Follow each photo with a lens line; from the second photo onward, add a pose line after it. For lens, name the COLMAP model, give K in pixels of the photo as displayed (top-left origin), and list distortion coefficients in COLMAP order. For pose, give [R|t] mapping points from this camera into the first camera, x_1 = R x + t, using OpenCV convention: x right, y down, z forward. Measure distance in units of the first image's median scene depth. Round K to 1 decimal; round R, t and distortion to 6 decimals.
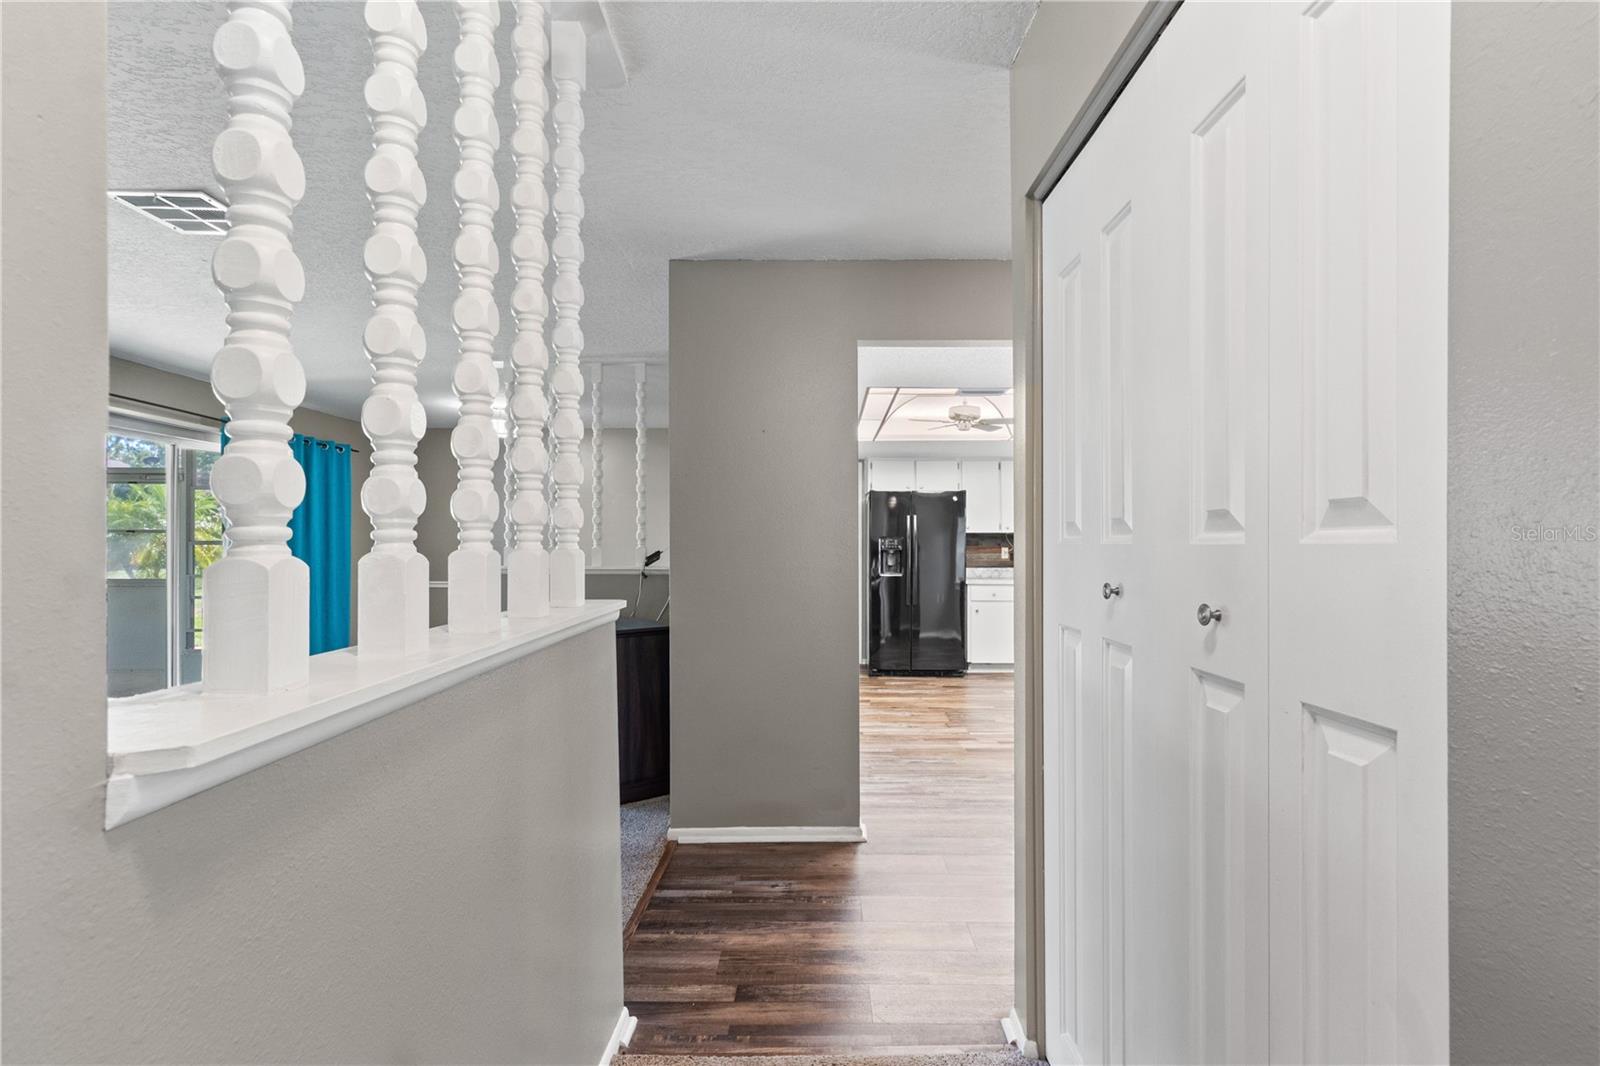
lens RADIAL K [[776.0, 0, 835.4], [0, 776.0, 548.4], [0, 0, 1]] dist [0.000224, 0.000123]
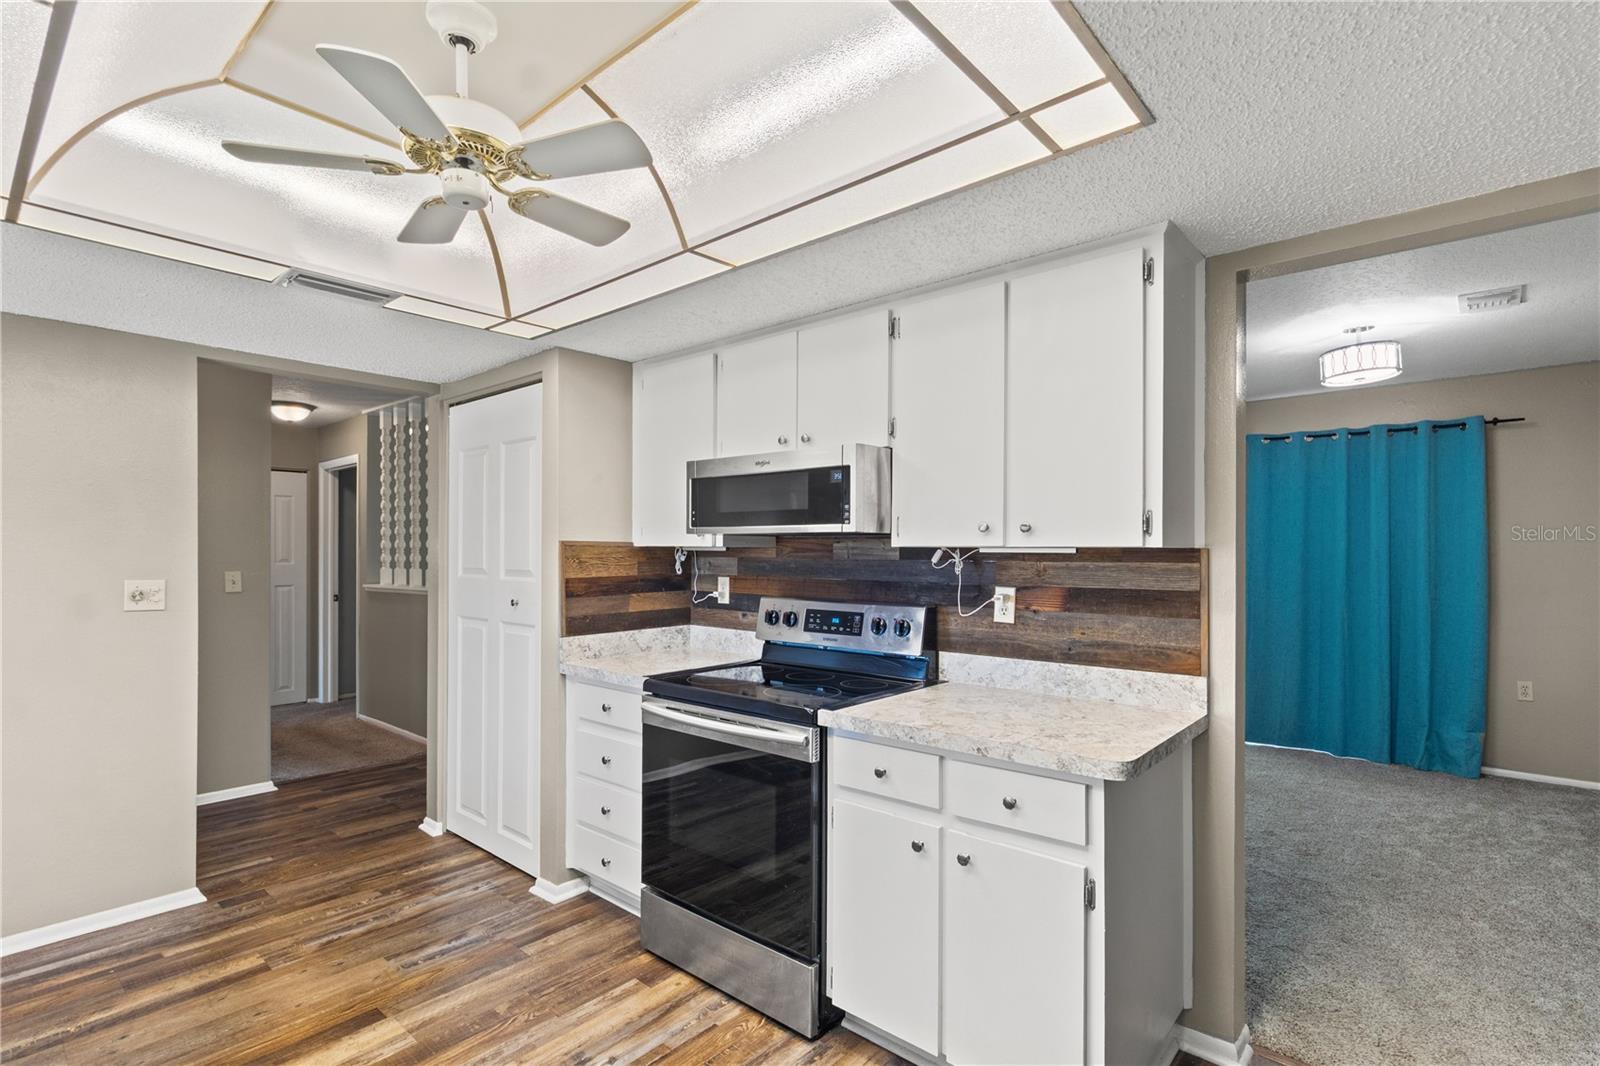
lens RADIAL K [[763.1, 0, 801.8], [0, 763.1, 555.7], [0, 0, 1]] dist [0.003011, 0.000118]
pose [[-0.674234, 0.002868, -0.738512, 0.219287], [-0.003524, 0.999969, 0.007101, -0.018638], [0.738509, 0.007390, -0.674203, 0.964826]]
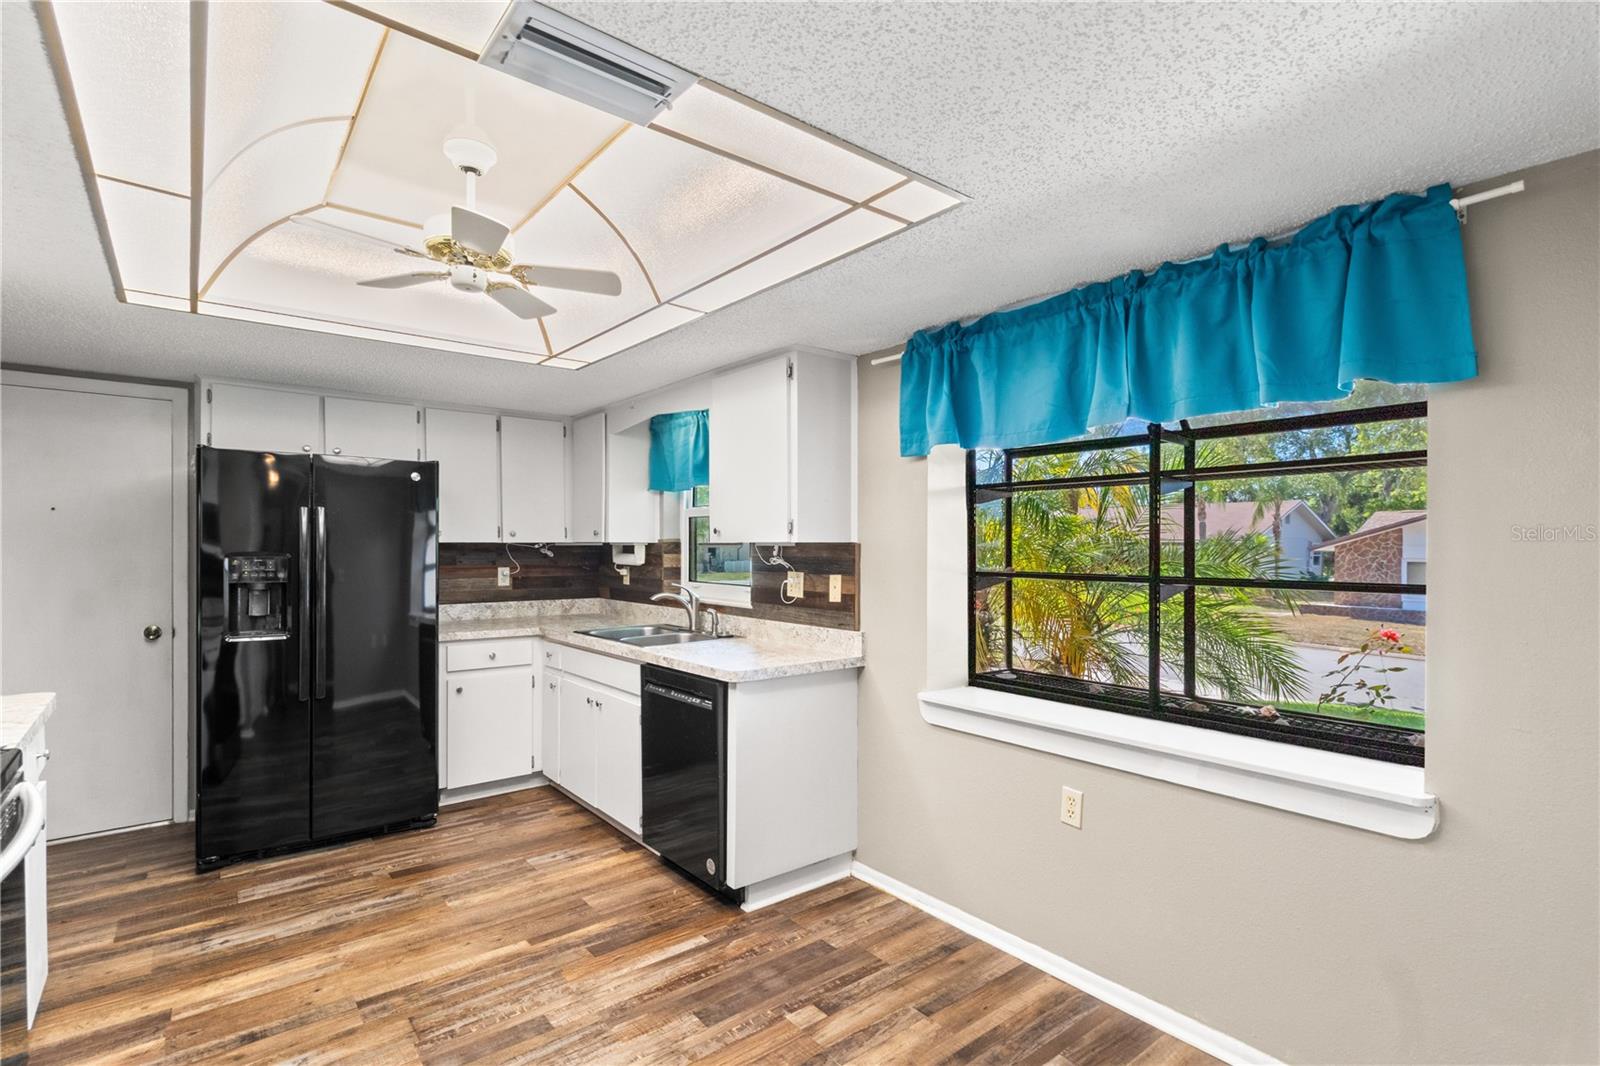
lens RADIAL K [[760.4, 0, 808.7], [0, 760.4, 547.6], [0, 0, 1]] dist [0.000140, 0.000647]
pose [[0.786997, 0.000558, 0.616956, 0.050509], [-0.002286, 0.999995, 0.002011, -0.019556], [-0.616952, -0.002993, 0.786995, 0.452858]]
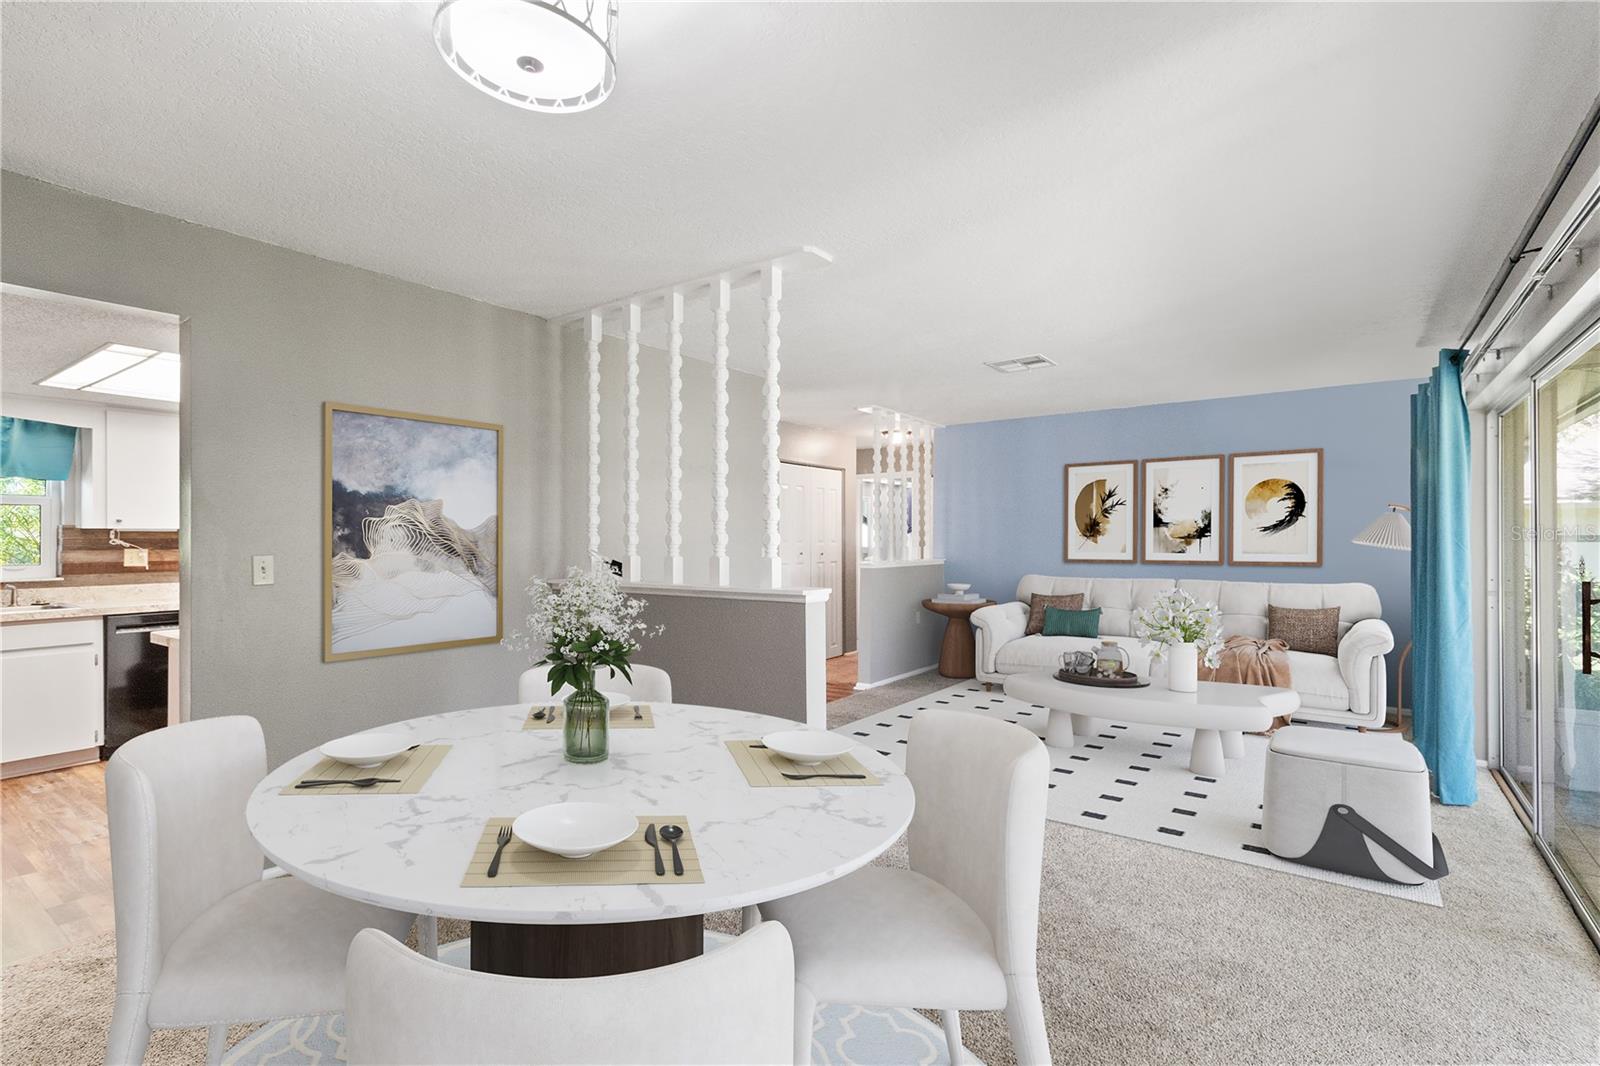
lens RADIAL K [[742.4, 0, 805.1], [0, 742.4, 535.8], [0, 0, 1]] dist [0.002130, 0.000717]
pose [[-0.797151, 0.006182, 0.603748, -0.552590], [0.005313, 0.999981, -0.003225, -0.010104], [-0.603756, 0.000637, -0.797169, 0.999687]]
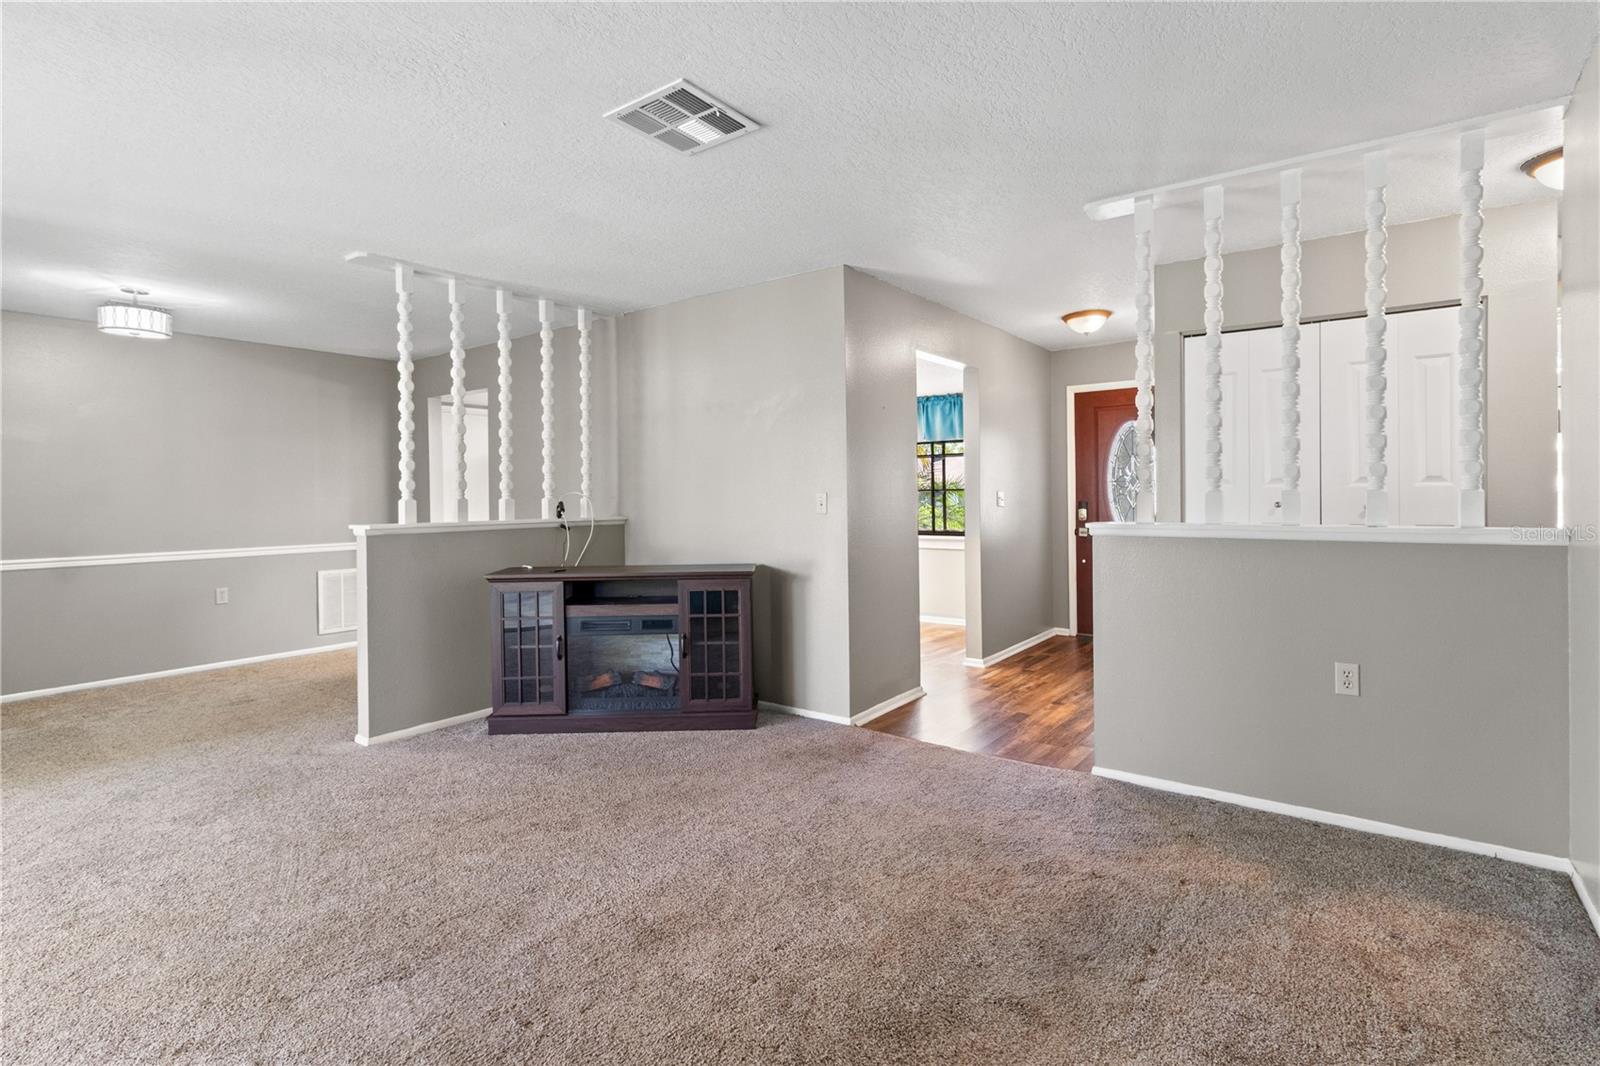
lens RADIAL K [[765.3, 0, 809.1], [0, 765.3, 493.1], [0, 0, 1]] dist [-0.000605, 0.000069]
pose [[0.609097, -0.005000, 0.793080, -0.540268], [0.012194, 0.999921, -0.003062, 0.000666], [-0.793002, 0.011536, 0.609110, 0.128661]]
